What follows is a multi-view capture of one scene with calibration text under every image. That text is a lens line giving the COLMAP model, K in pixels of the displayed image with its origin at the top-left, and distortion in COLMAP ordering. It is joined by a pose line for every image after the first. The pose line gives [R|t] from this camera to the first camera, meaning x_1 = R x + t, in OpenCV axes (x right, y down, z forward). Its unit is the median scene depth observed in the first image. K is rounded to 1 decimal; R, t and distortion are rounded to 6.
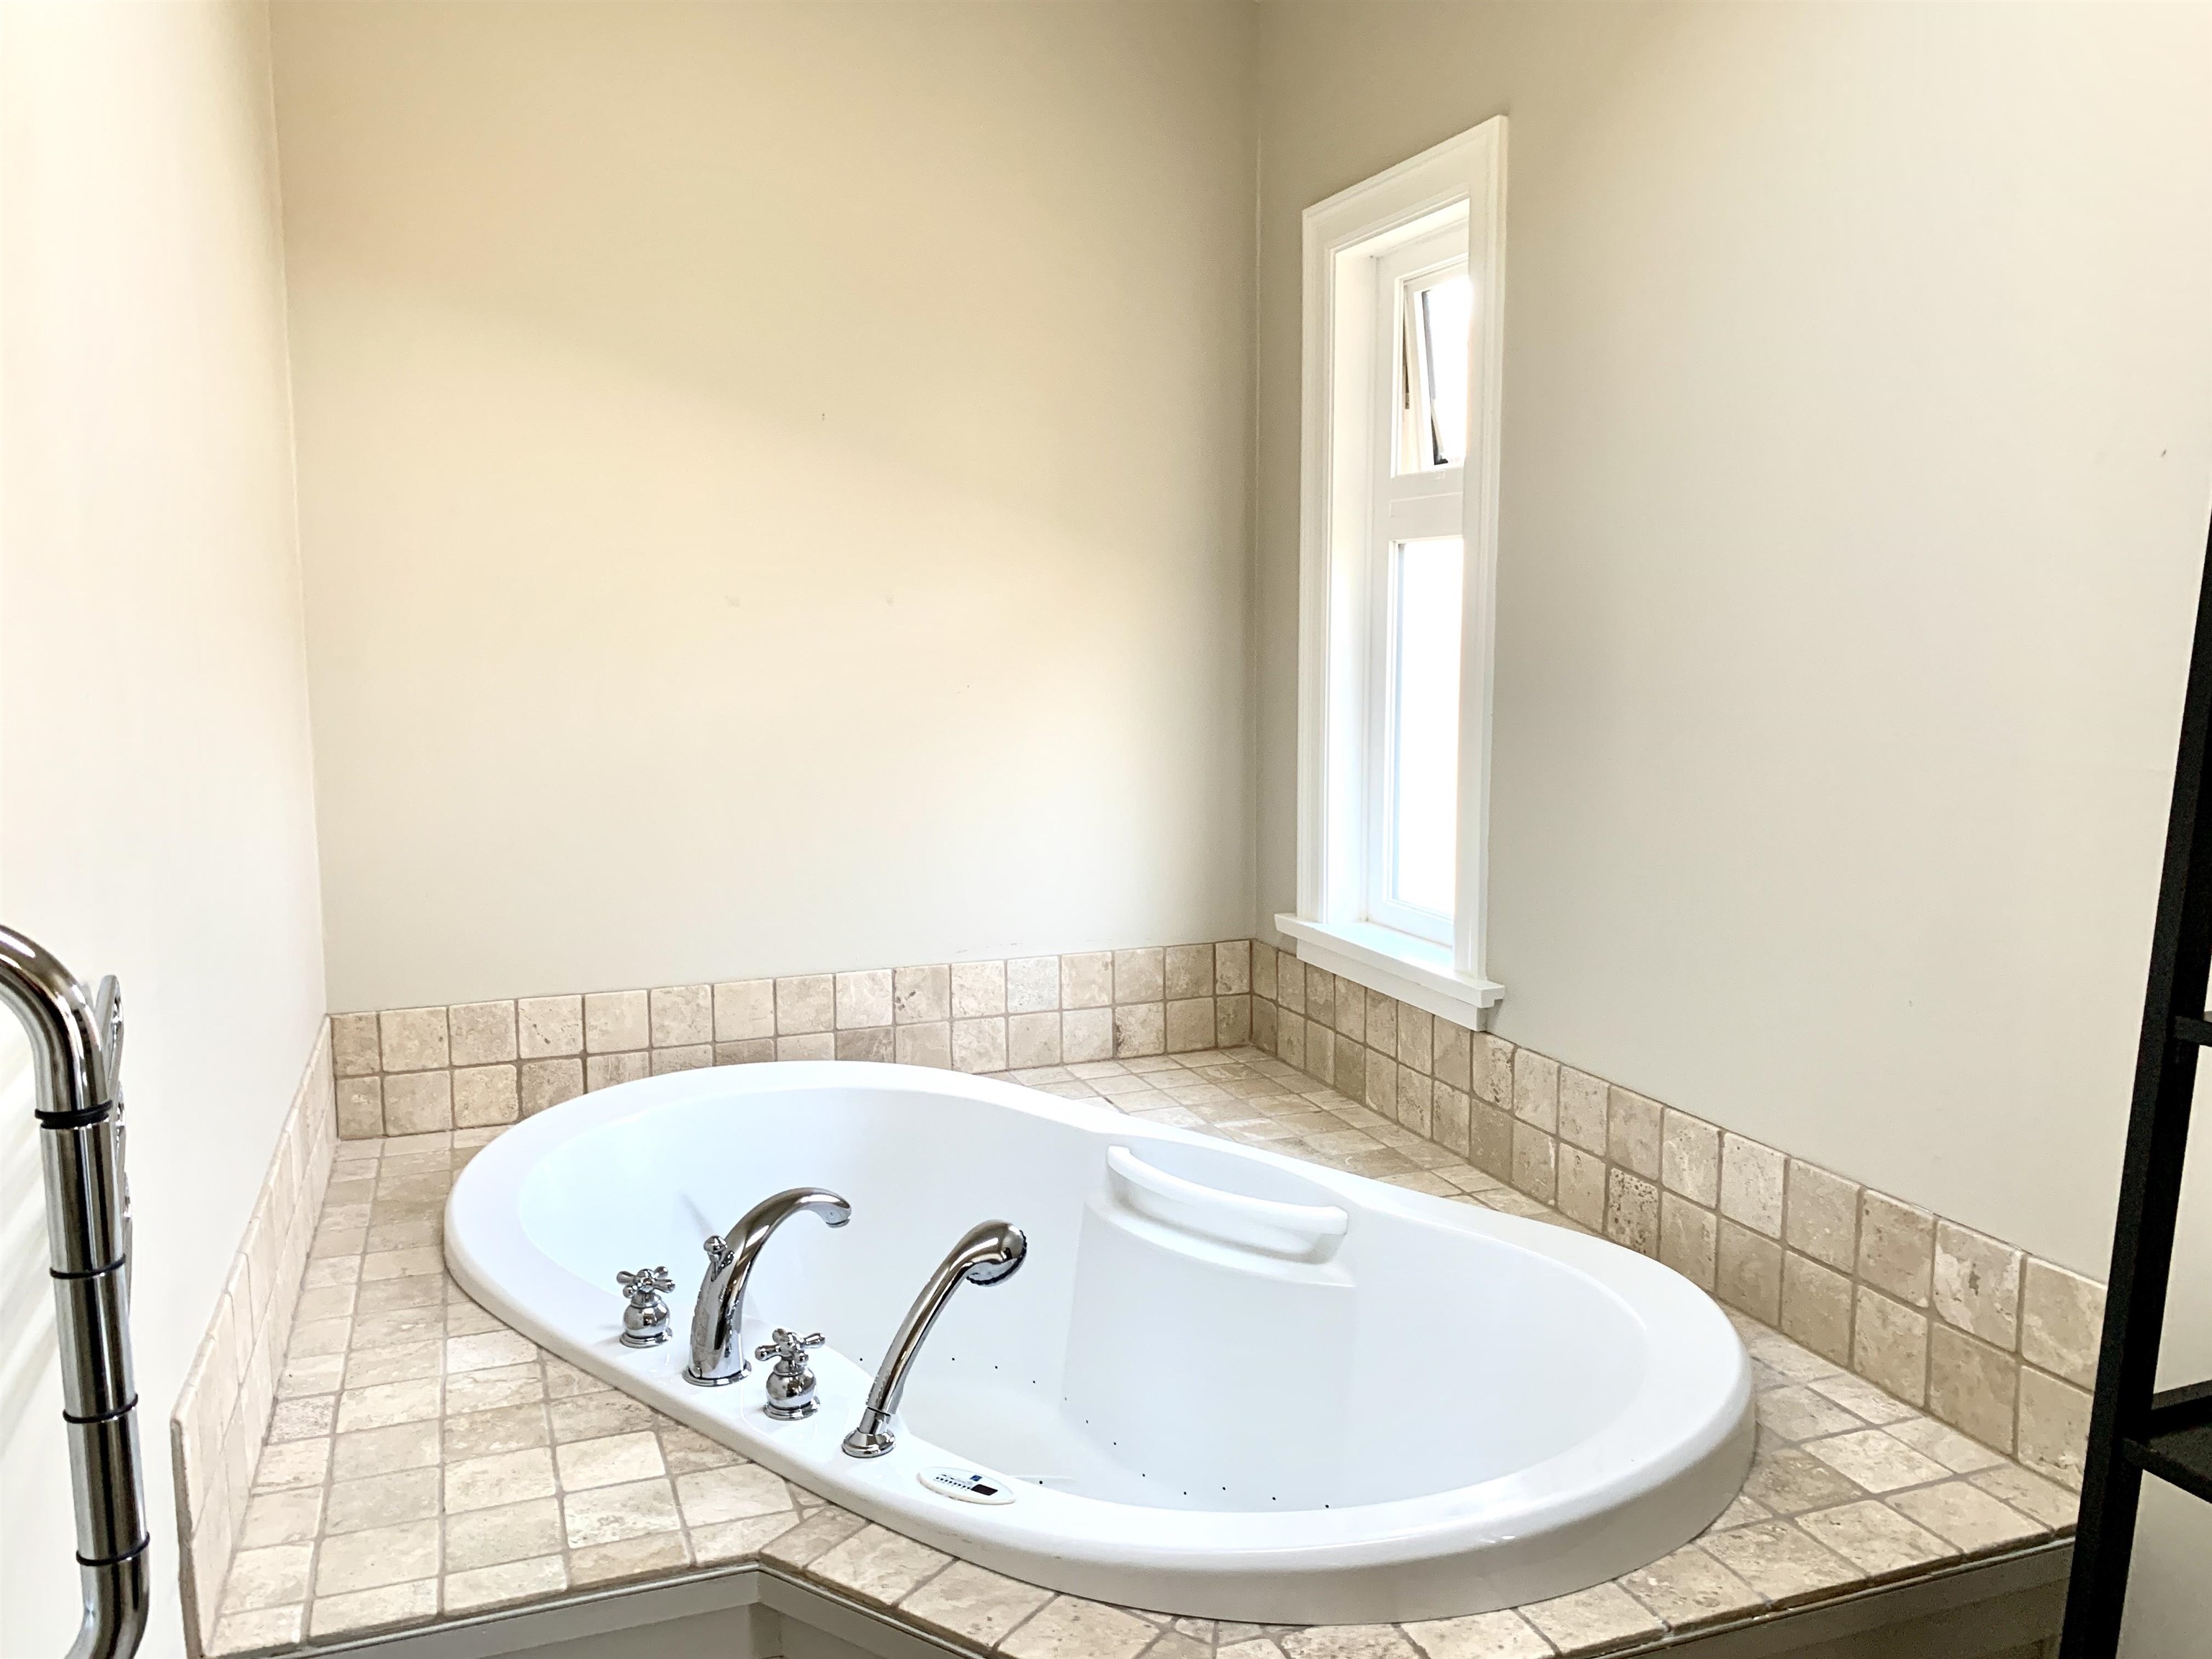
lens RADIAL K [[1700.7, 0, 1100.3], [0, 1700.7, 771.6], [0, 0, 1]] dist [0.002018, 0.001909]
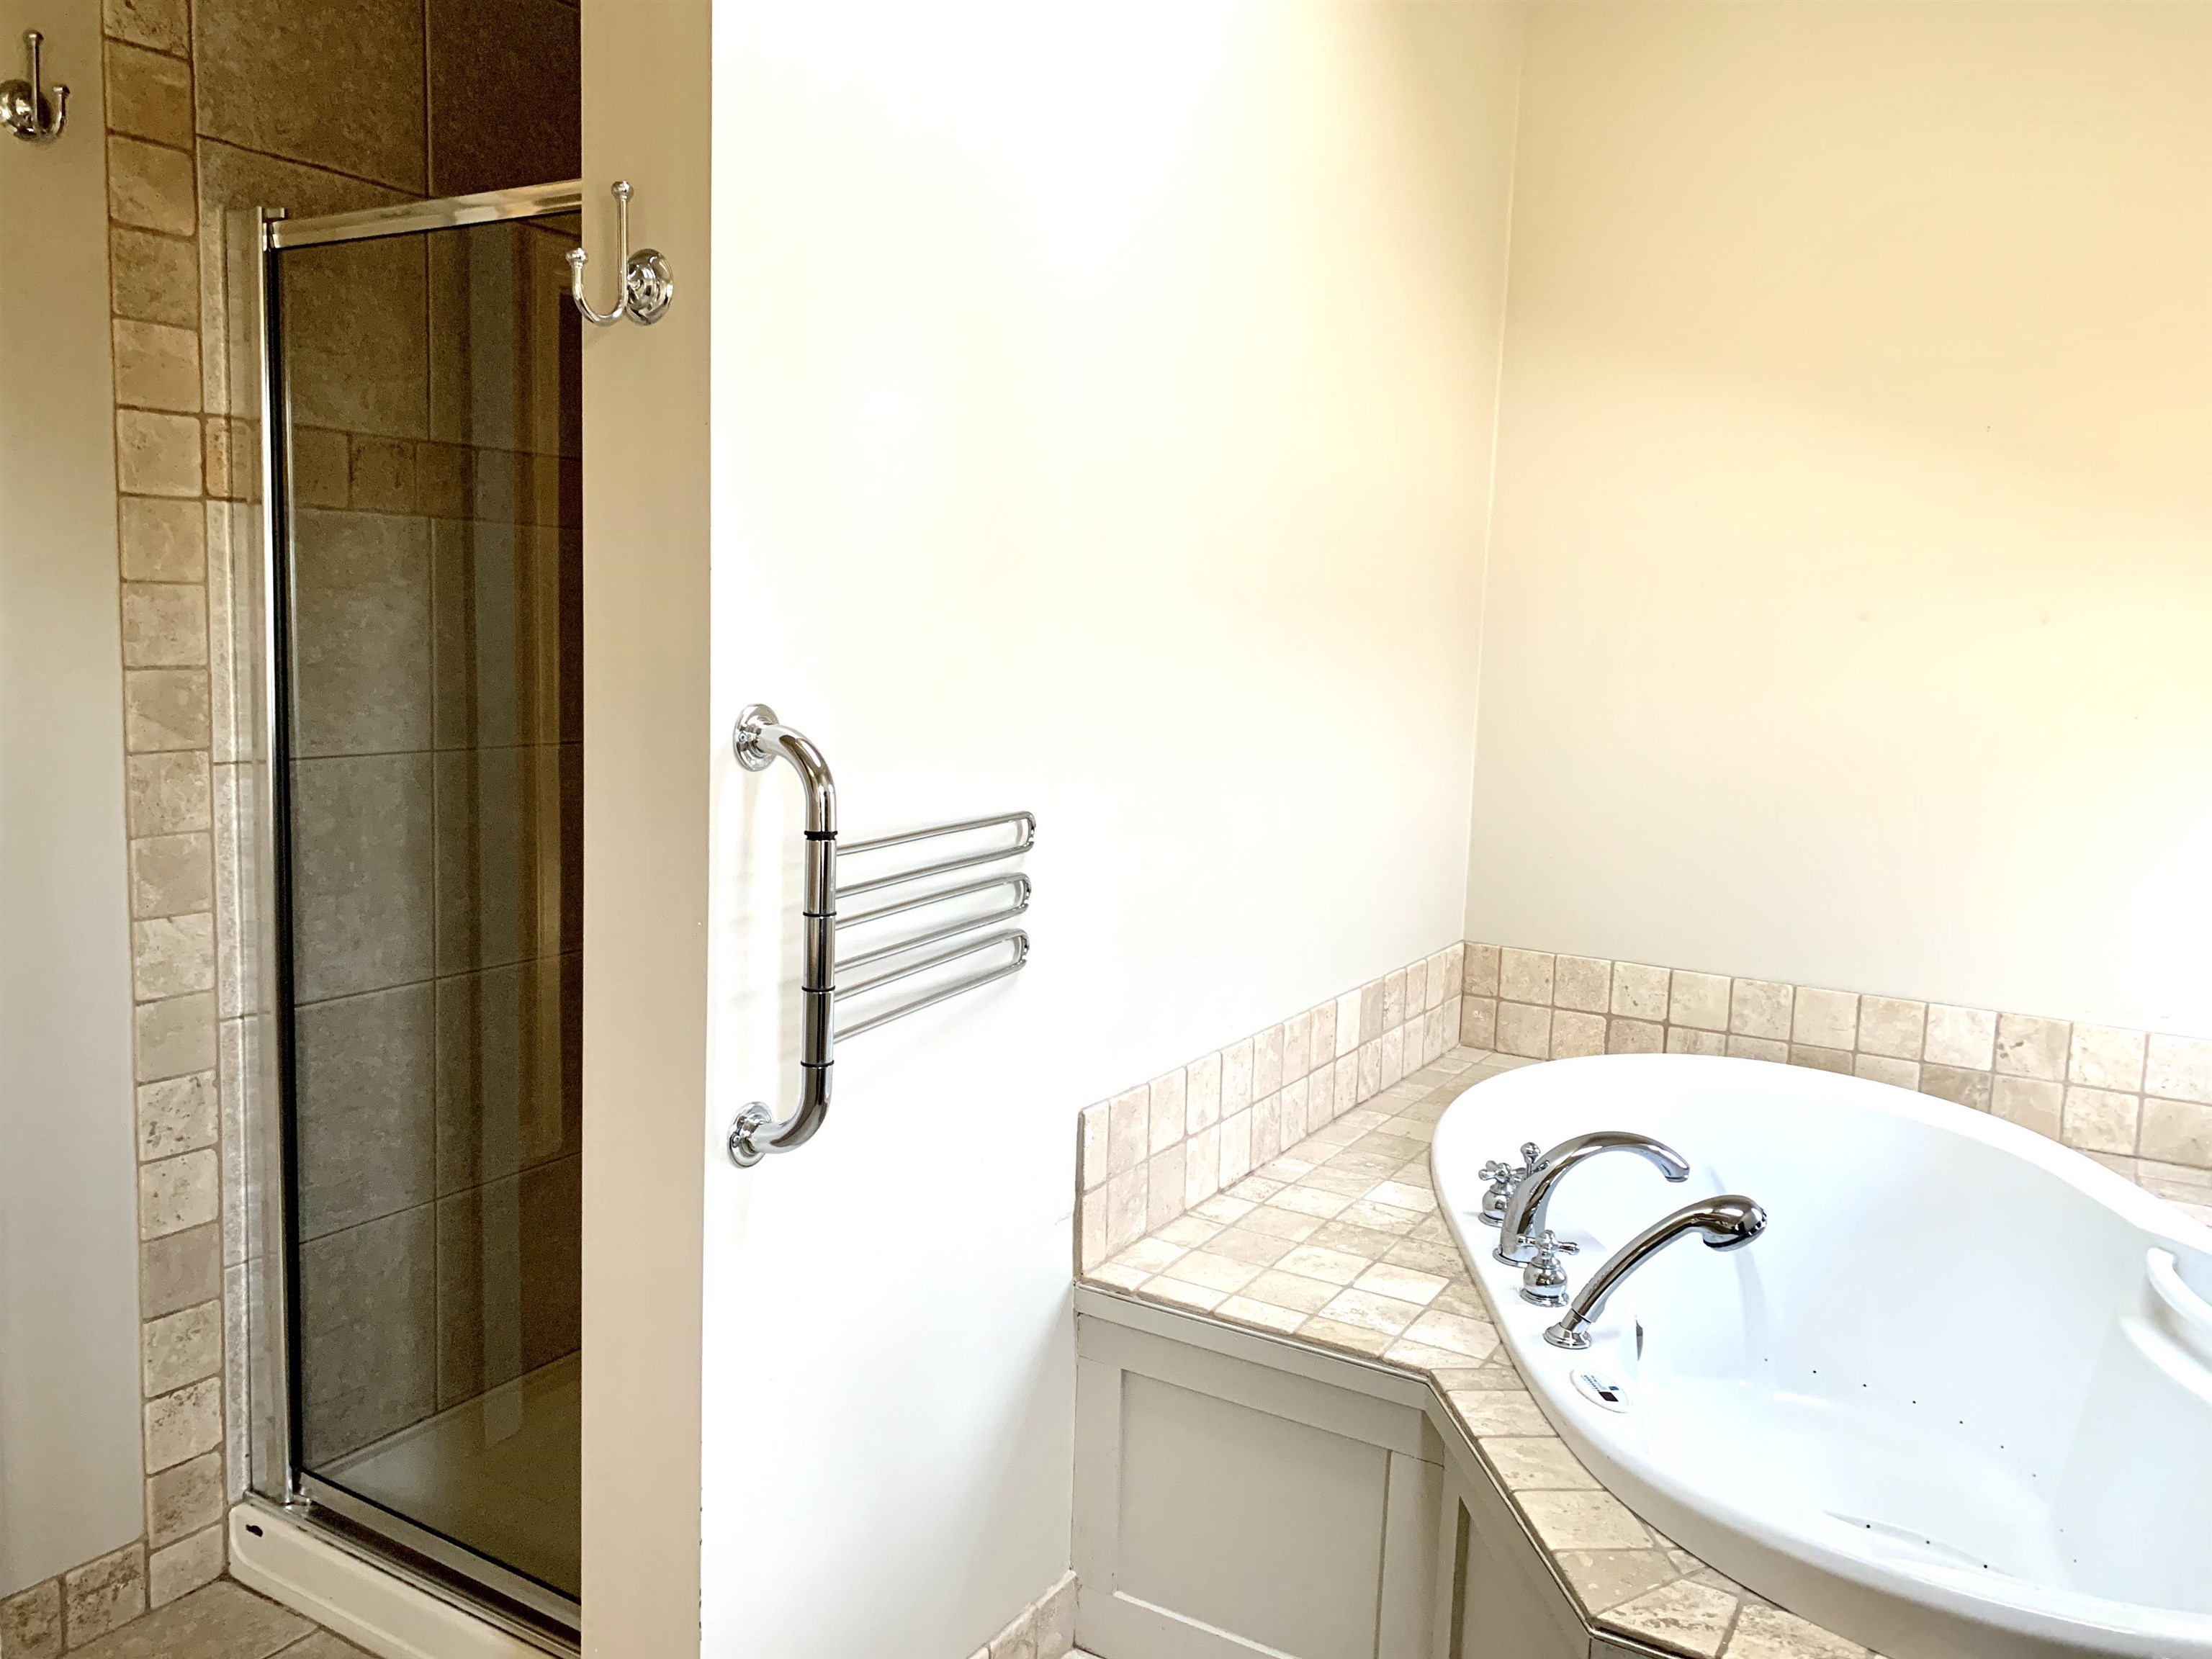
lens RADIAL K [[1717.5, 0, 1116.2], [0, 1717.5, 807.4], [0, 0, 1]] dist [0.074633, -0.107183]
pose [[0.651850, 0.122057, -0.748461, 0.285560], [-0.118269, 0.991248, 0.058647, 0.004893], [0.749068, 0.050290, 0.660581, -0.008525]]
